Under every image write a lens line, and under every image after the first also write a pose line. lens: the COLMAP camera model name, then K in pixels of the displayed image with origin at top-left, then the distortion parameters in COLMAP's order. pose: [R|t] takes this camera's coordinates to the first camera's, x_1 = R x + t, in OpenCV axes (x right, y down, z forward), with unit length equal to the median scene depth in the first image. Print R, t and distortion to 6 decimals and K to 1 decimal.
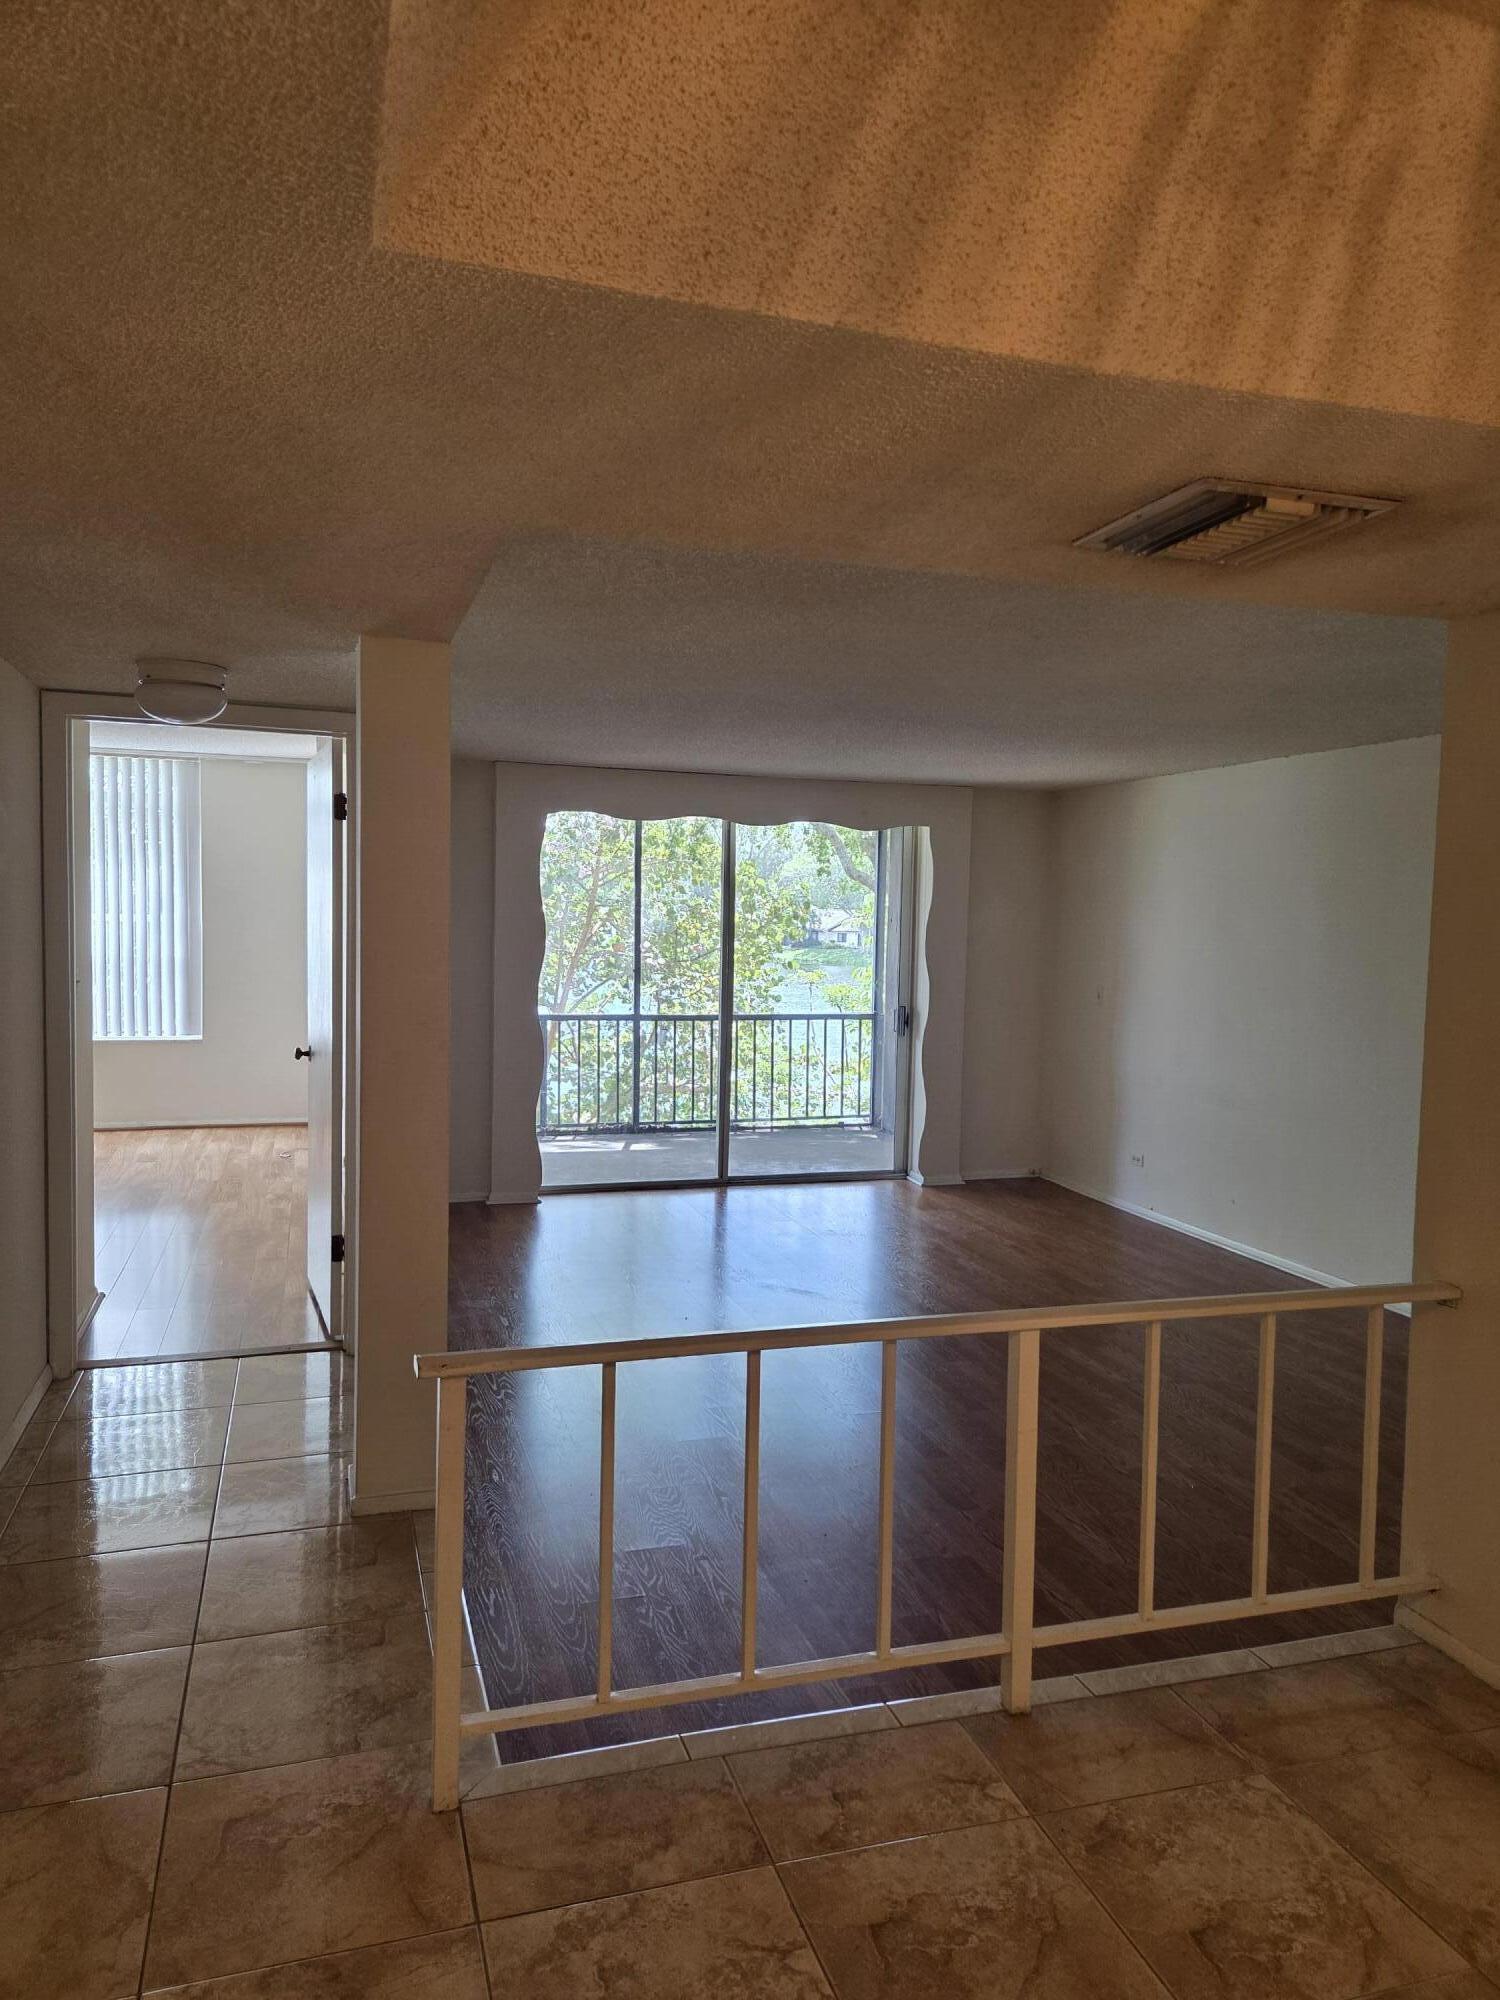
lens RADIAL K [[1343.5, 0, 736.4], [0, 1343.5, 1003.5], [0, 0, 1]] dist [0.061553, -0.042406]
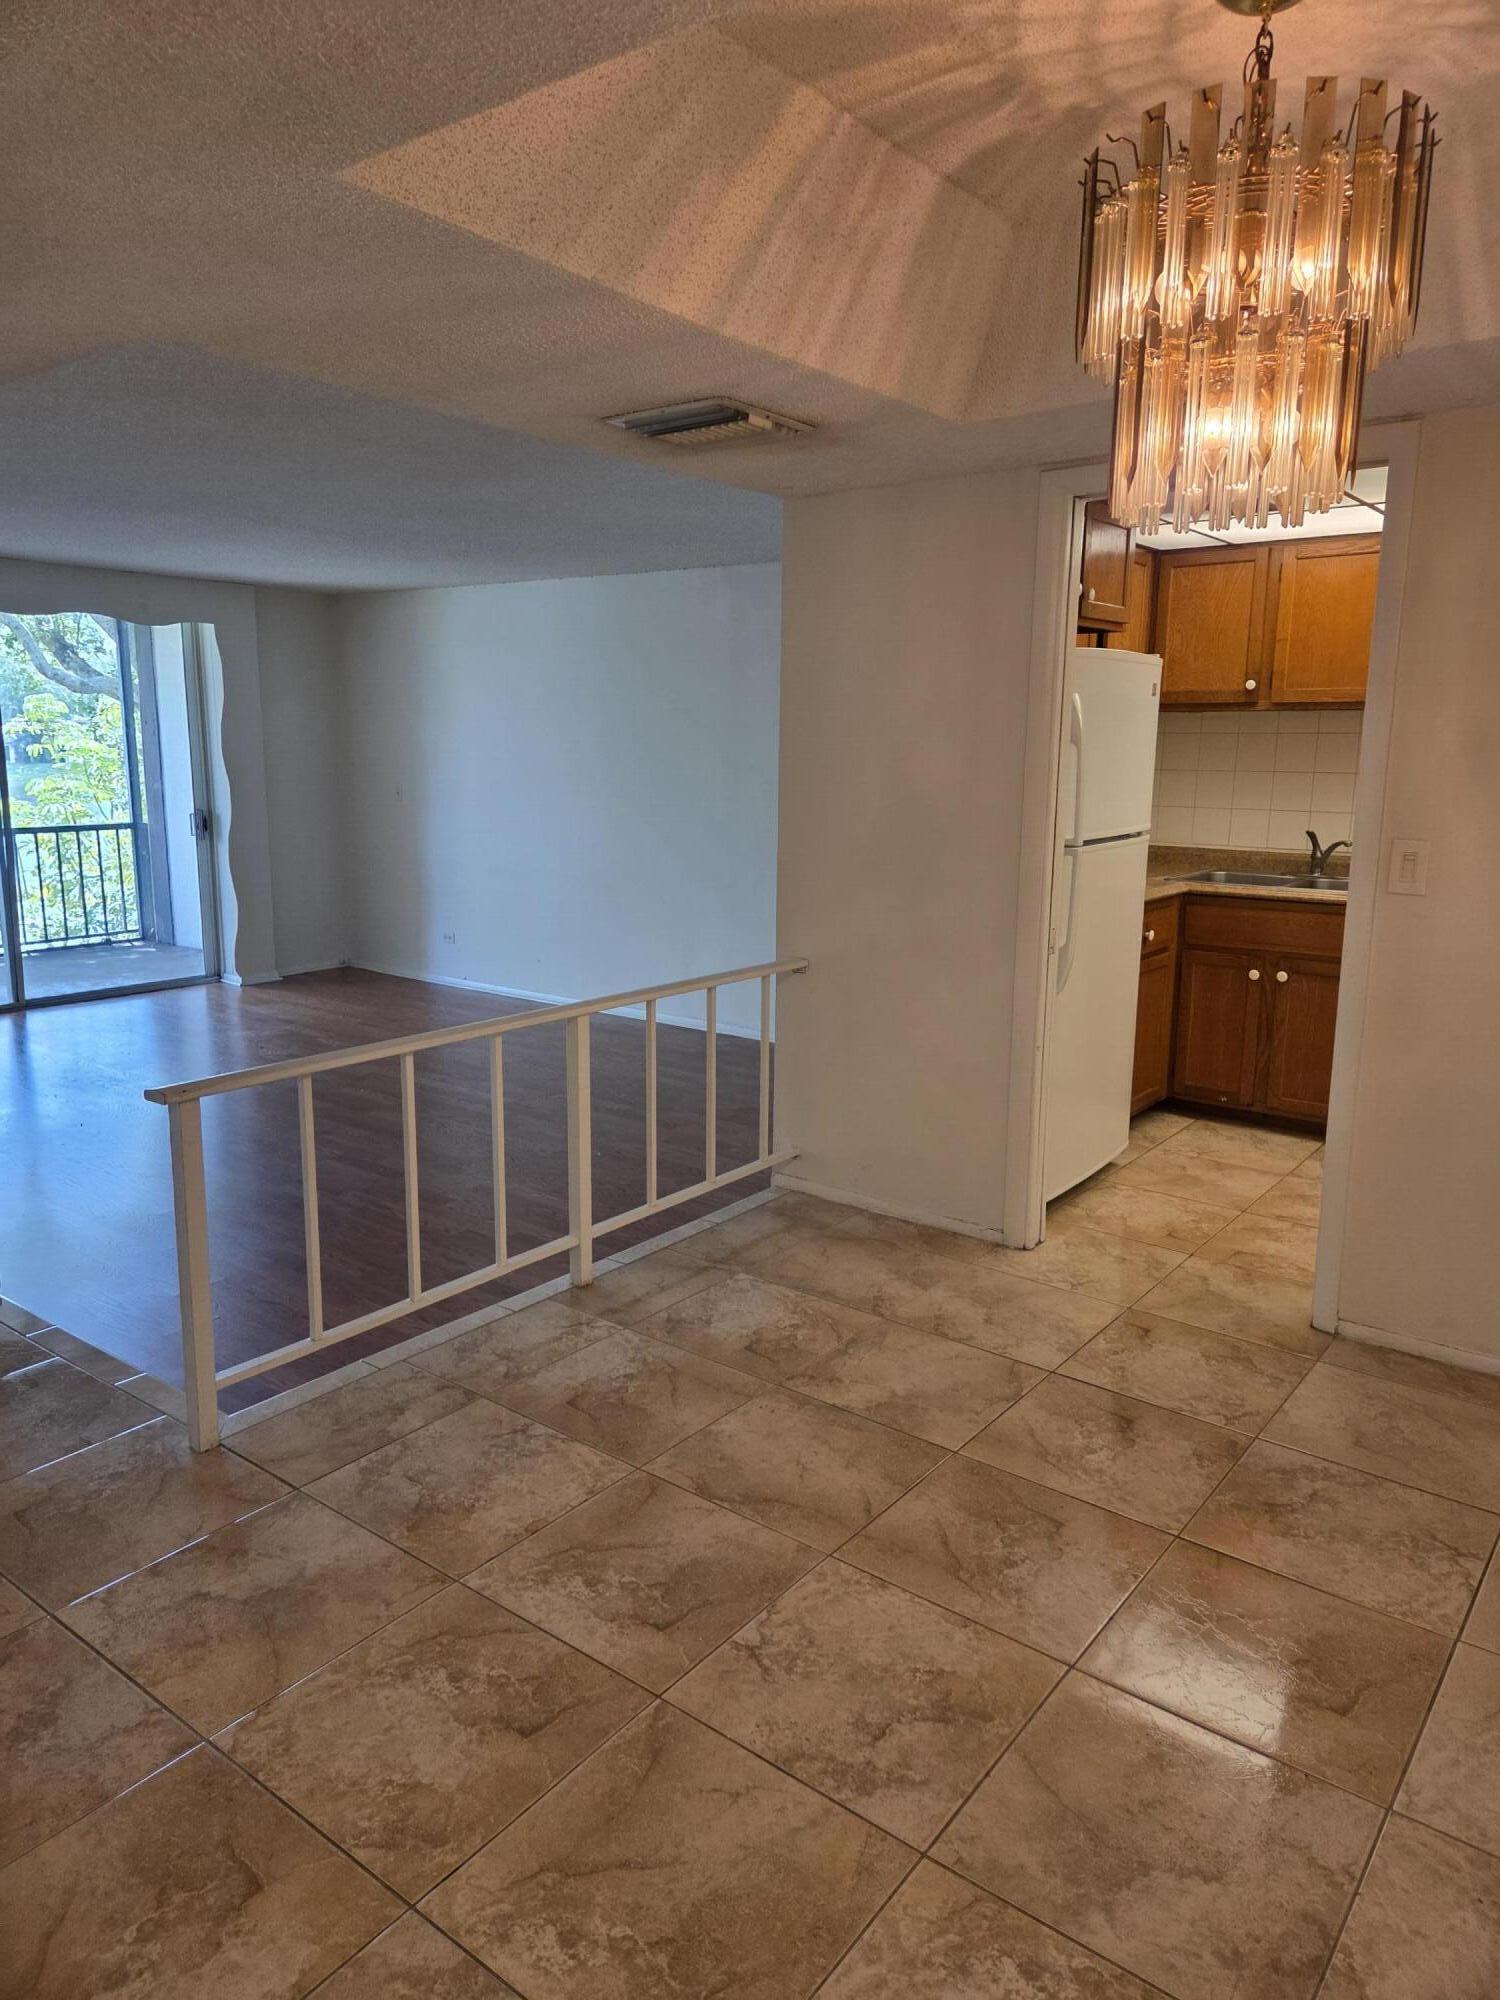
lens RADIAL K [[1343.5, 0, 752.3], [0, 1343.5, 995.7], [0, 0, 1]] dist [0.061553, -0.042406]
pose [[0.816471, -0.119726, 0.564837, -0.487248], [0.043986, 0.988320, 0.145908, 0.035975], [-0.575709, -0.094285, 0.812201, -0.243798]]
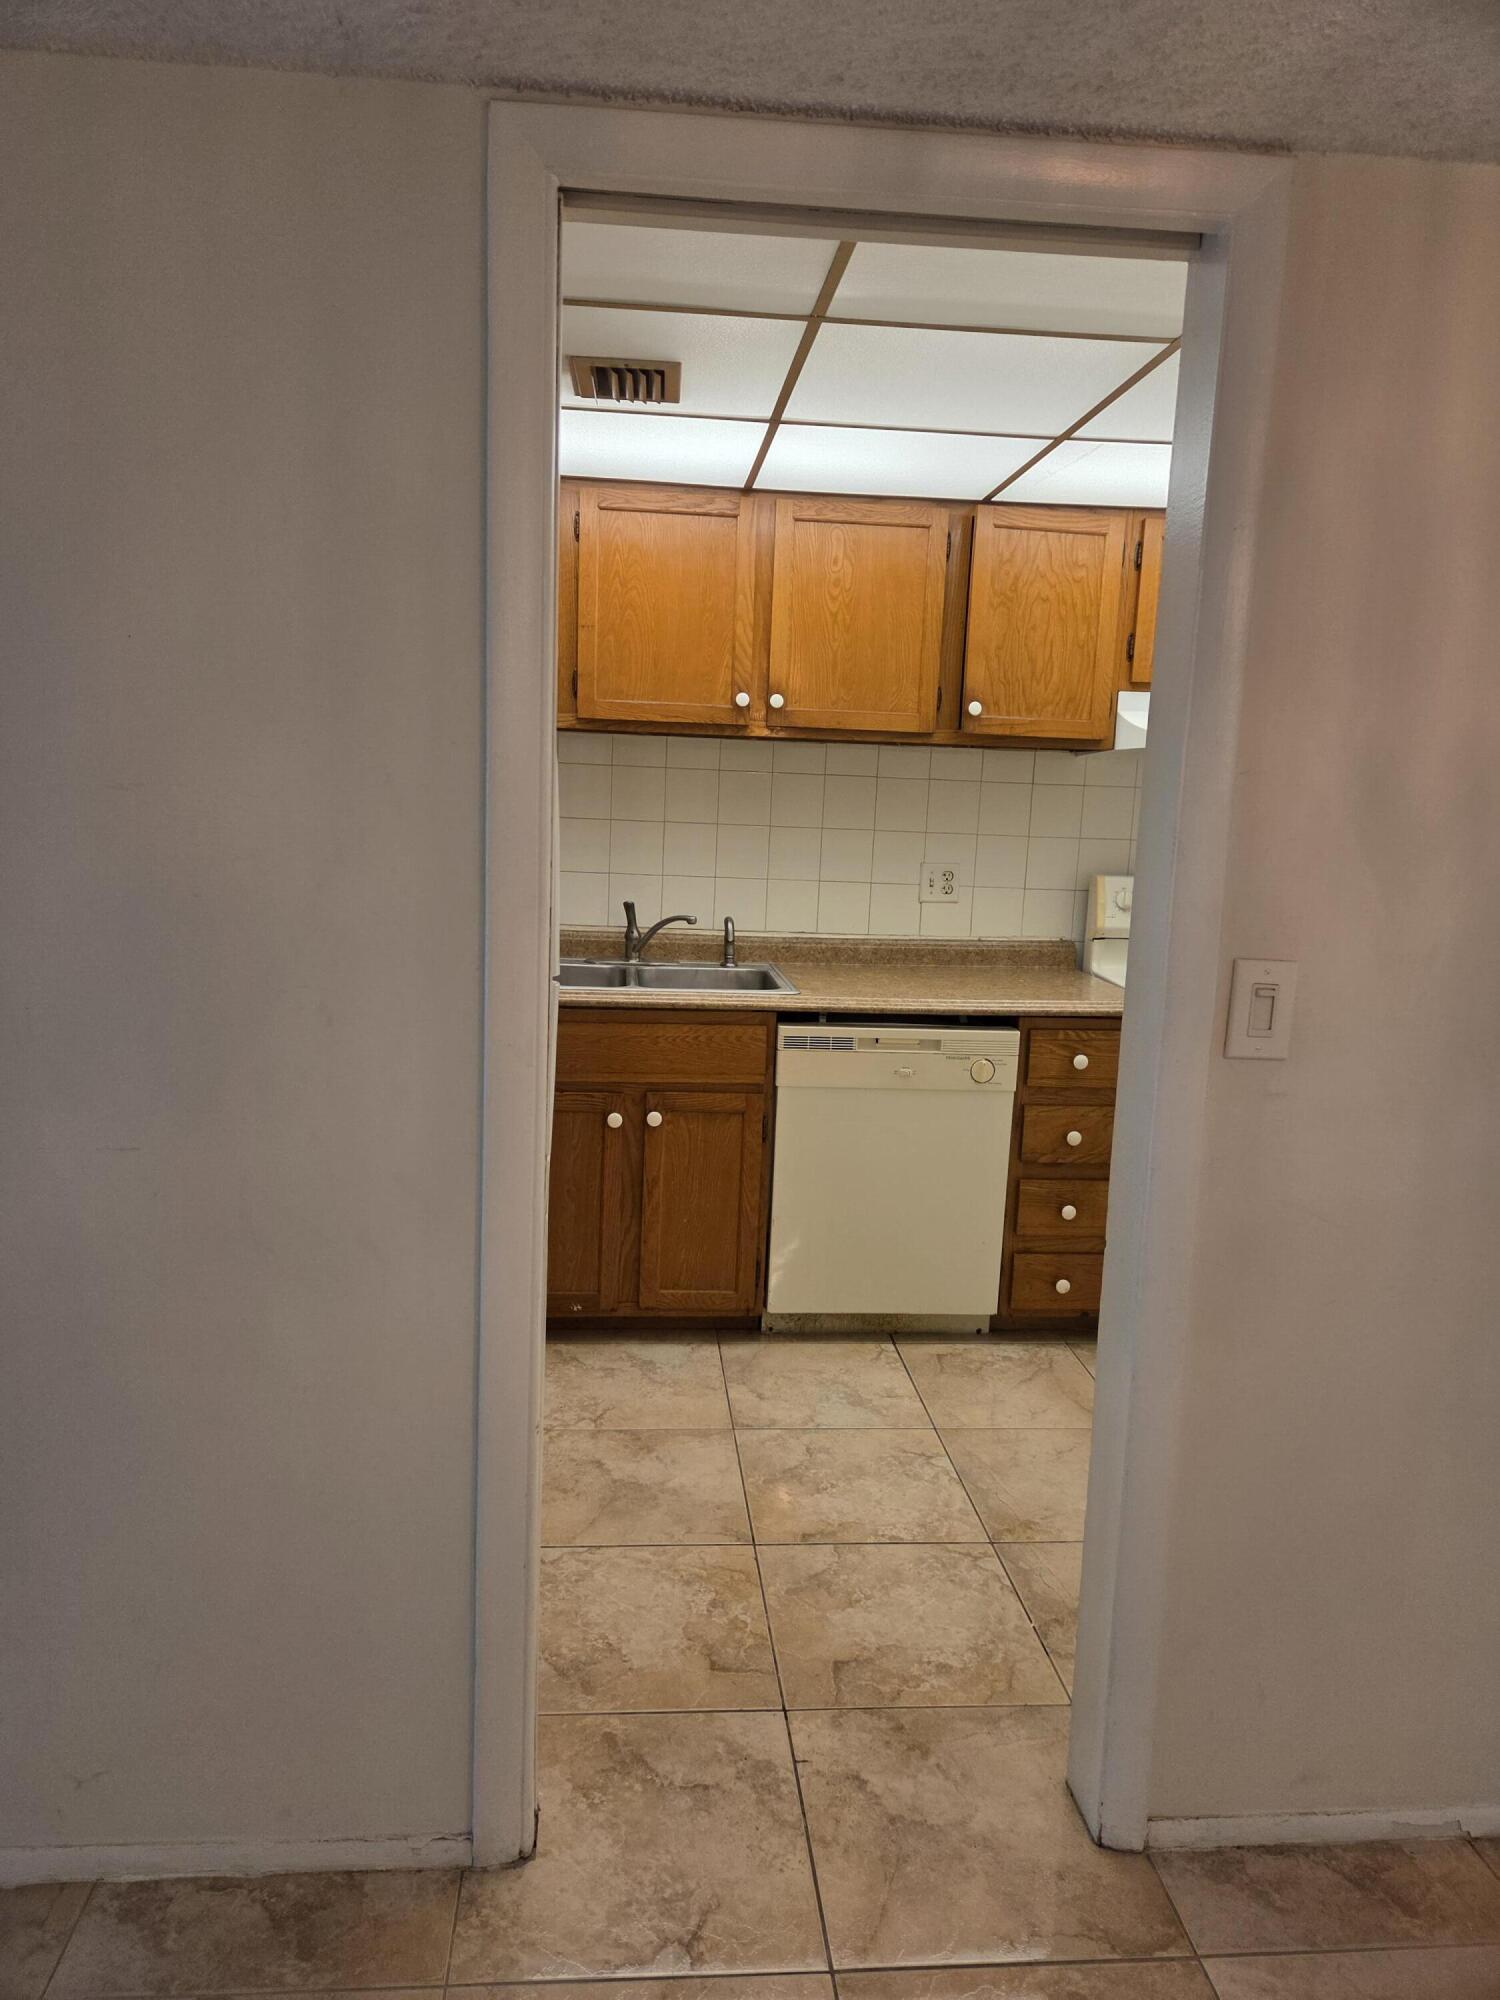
lens RADIAL K [[1343.5, 0, 746.7], [0, 1343.5, 1005.4], [0, 0, 1]] dist [0.061553, -0.042406]
pose [[0.216233, -0.162024, 0.962804, 0.091283], [0.031198, 0.986777, 0.159052, 0.005494], [-0.975843, -0.004355, 0.218429, 0.657474]]
